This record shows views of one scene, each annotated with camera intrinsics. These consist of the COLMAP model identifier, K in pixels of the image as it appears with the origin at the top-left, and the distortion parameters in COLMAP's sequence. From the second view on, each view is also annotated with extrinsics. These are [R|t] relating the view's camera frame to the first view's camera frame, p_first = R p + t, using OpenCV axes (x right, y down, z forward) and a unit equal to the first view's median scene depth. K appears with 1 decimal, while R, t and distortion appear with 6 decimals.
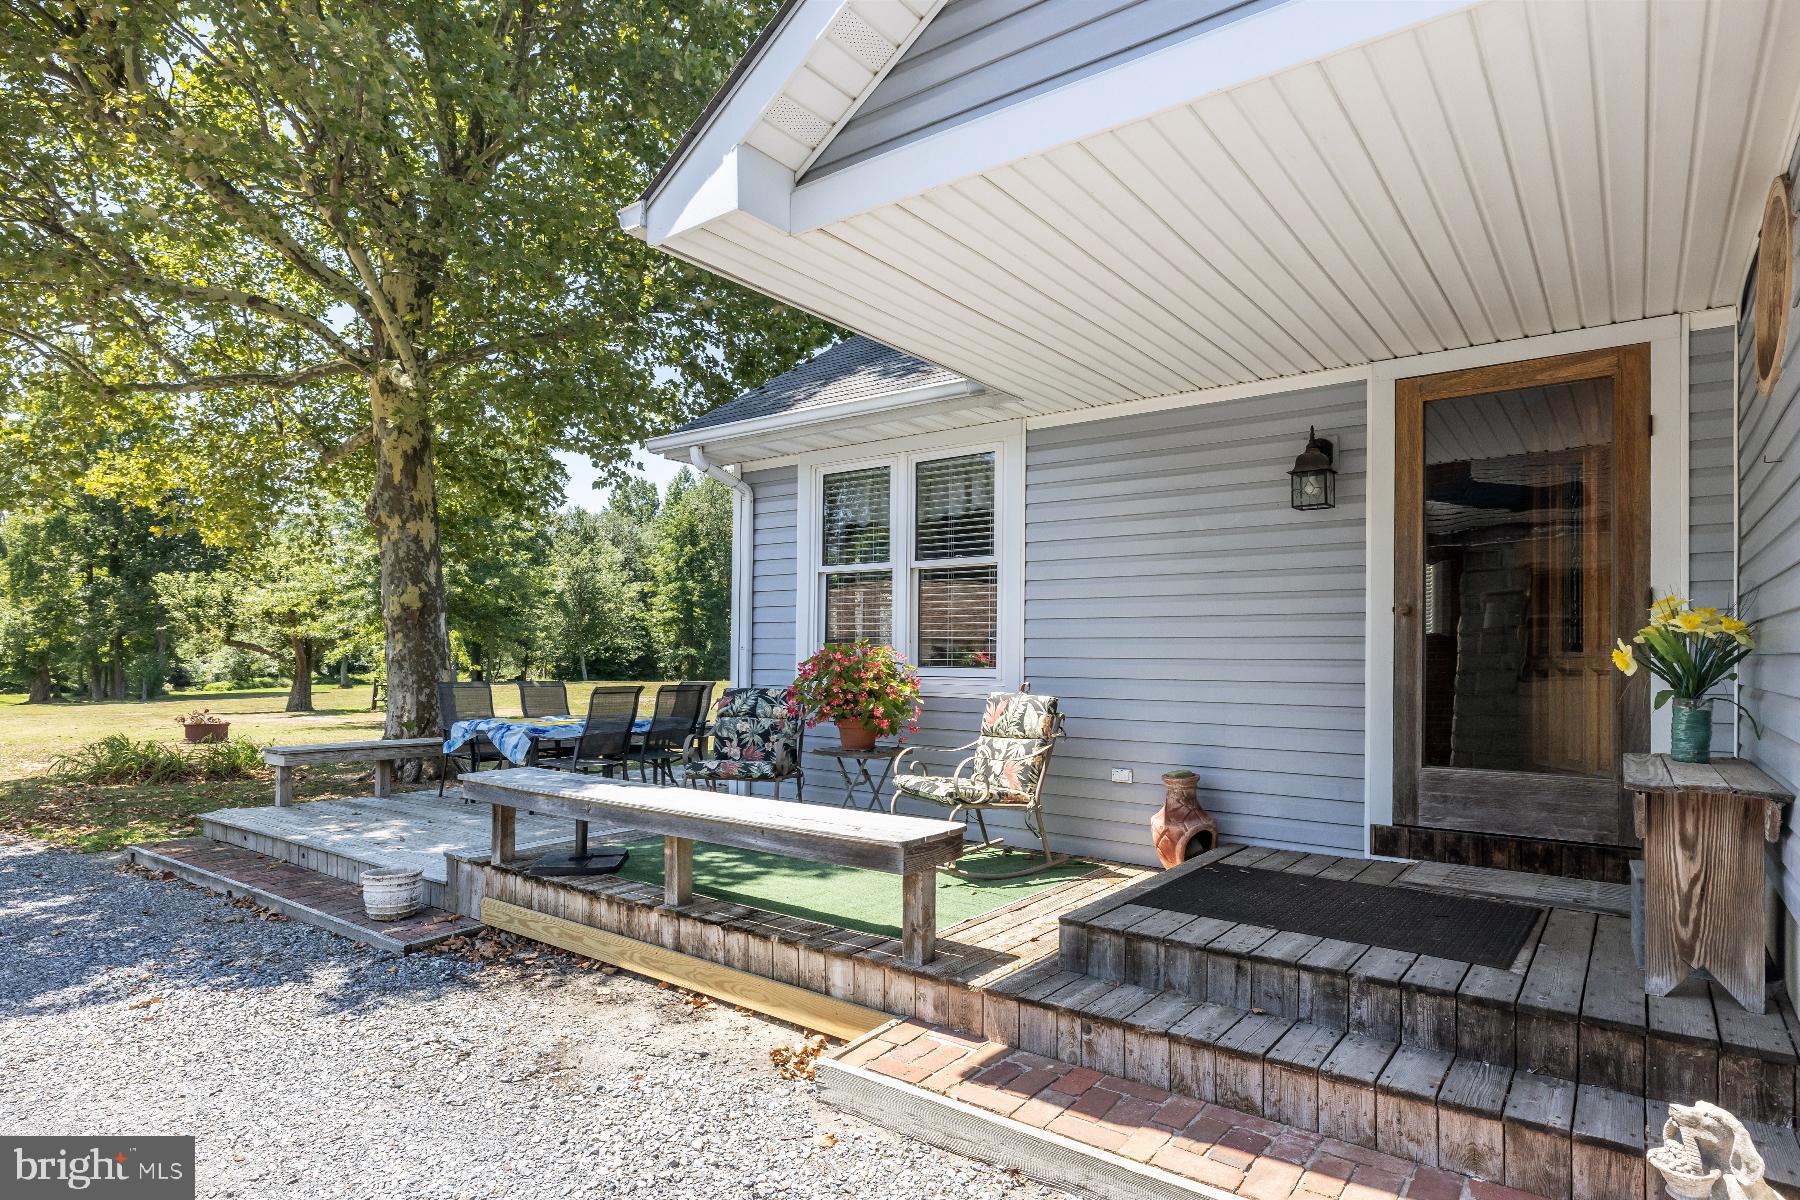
lens RADIAL K [[970.9, 0, 917.1], [0, 970.9, 649.4], [0, 0, 1]] dist [-0.001081, 0.000400]
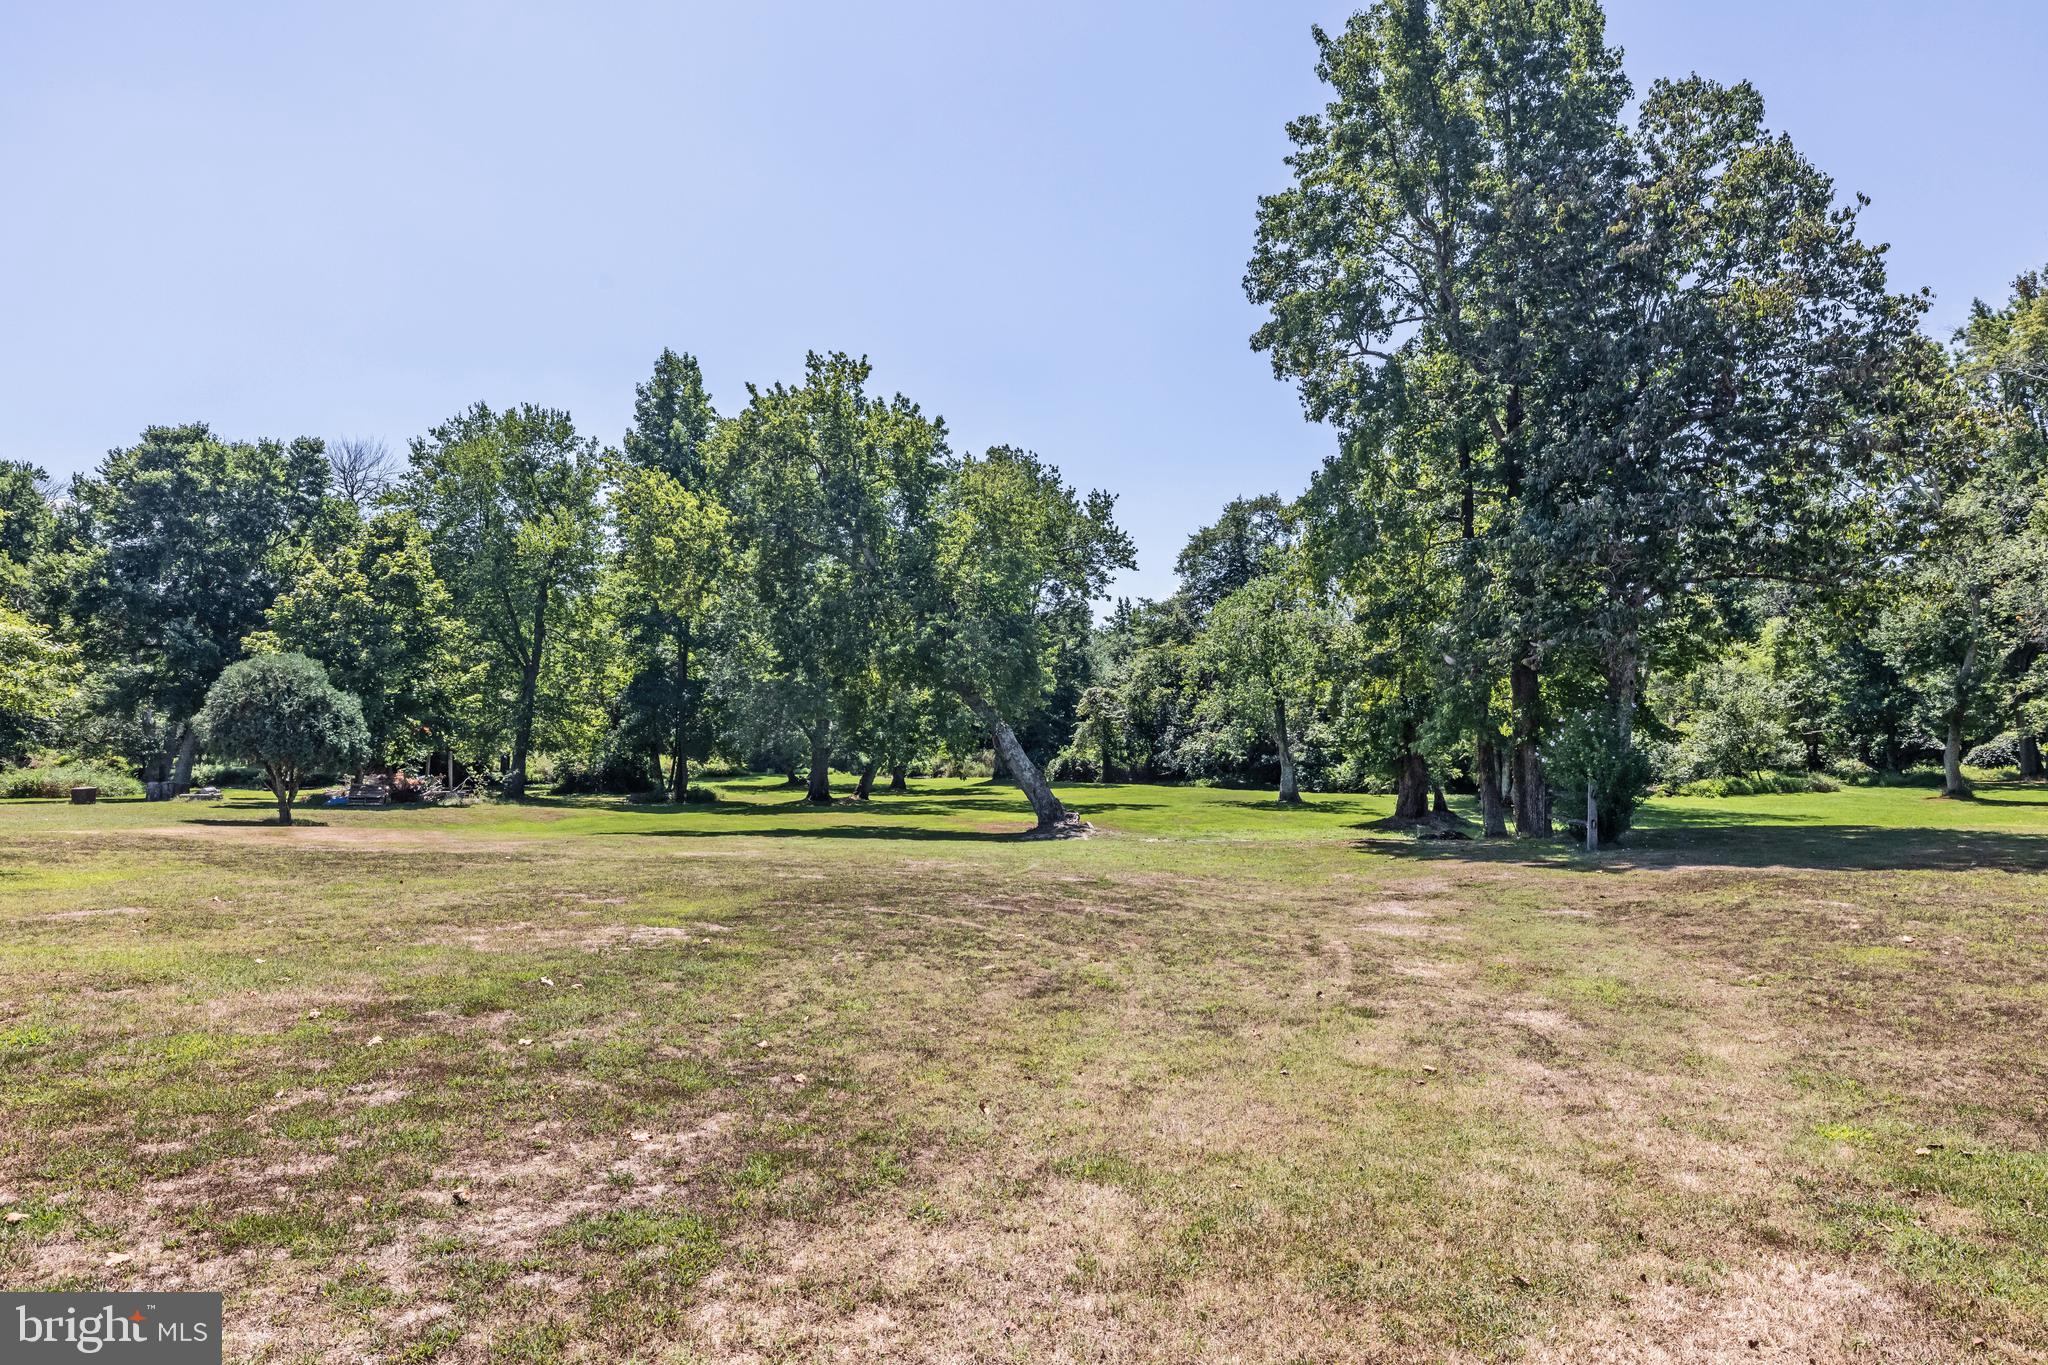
lens RADIAL K [[1234.9, 0, 1022.9], [0, 1234.9, 690.6], [0, 0, 1]] dist [-0.012709, 0.003290]
pose [[0.457403, -0.040659, -0.888330, -0.461524], [0.009059, 0.999115, -0.041066, 0.014793], [0.889214, 0.010736, 0.457366, 0.577470]]
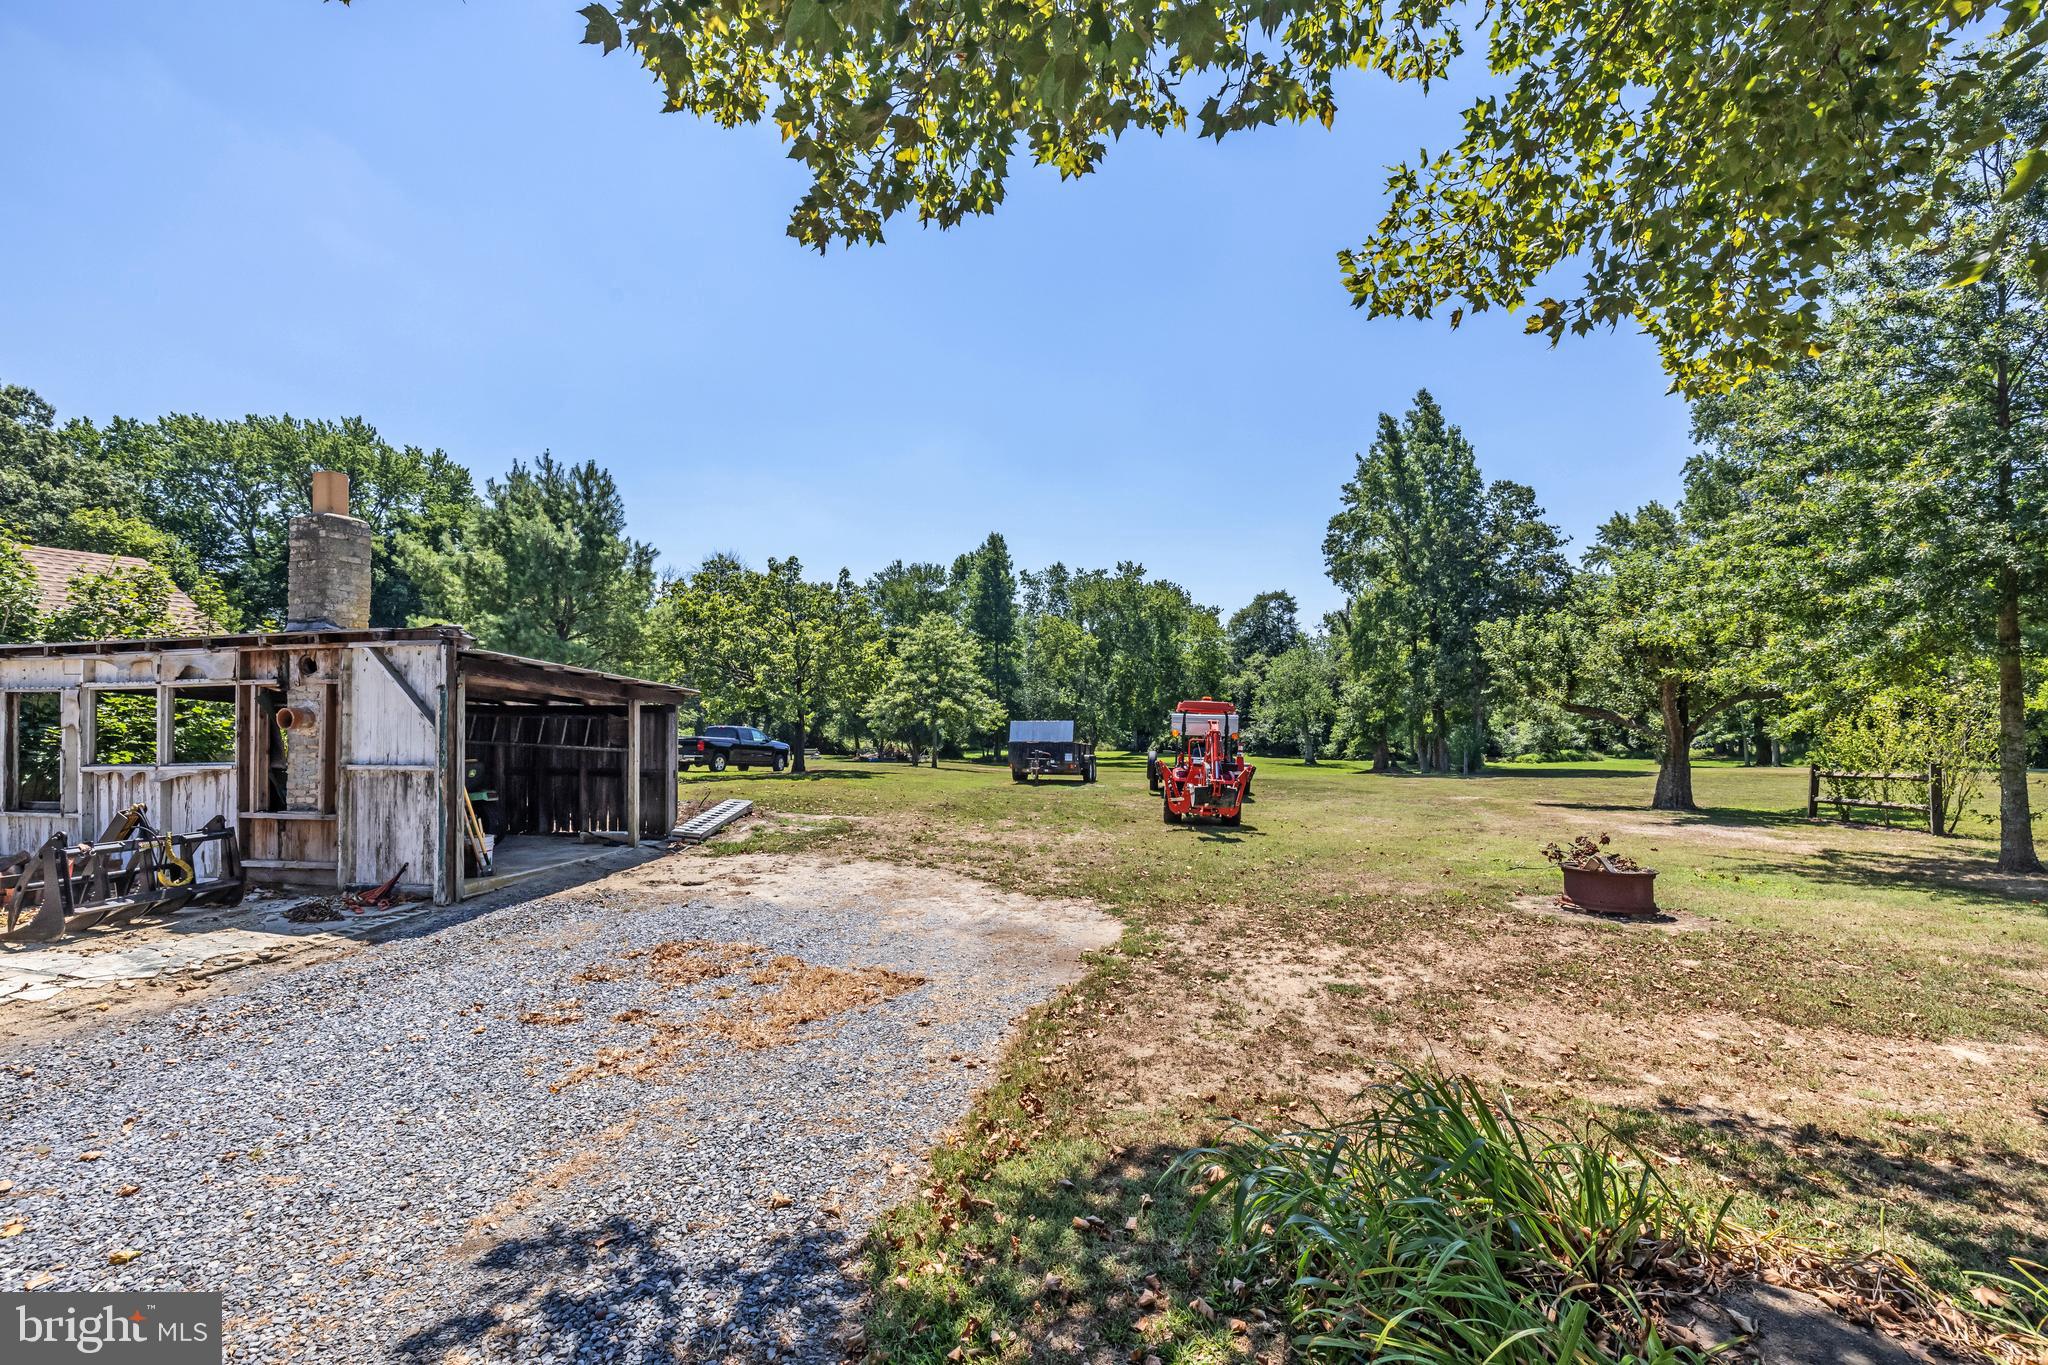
lens RADIAL K [[853.6, 0, 1024.7], [0, 853.6, 686.2], [0, 0, 1]] dist [-0.001551, -0.000116]
pose [[0.415911, -0.043067, -0.908385, -0.217243], [0.003761, 0.998951, -0.045639, 0.003738], [0.909397, 0.015566, 0.415637, 0.264713]]
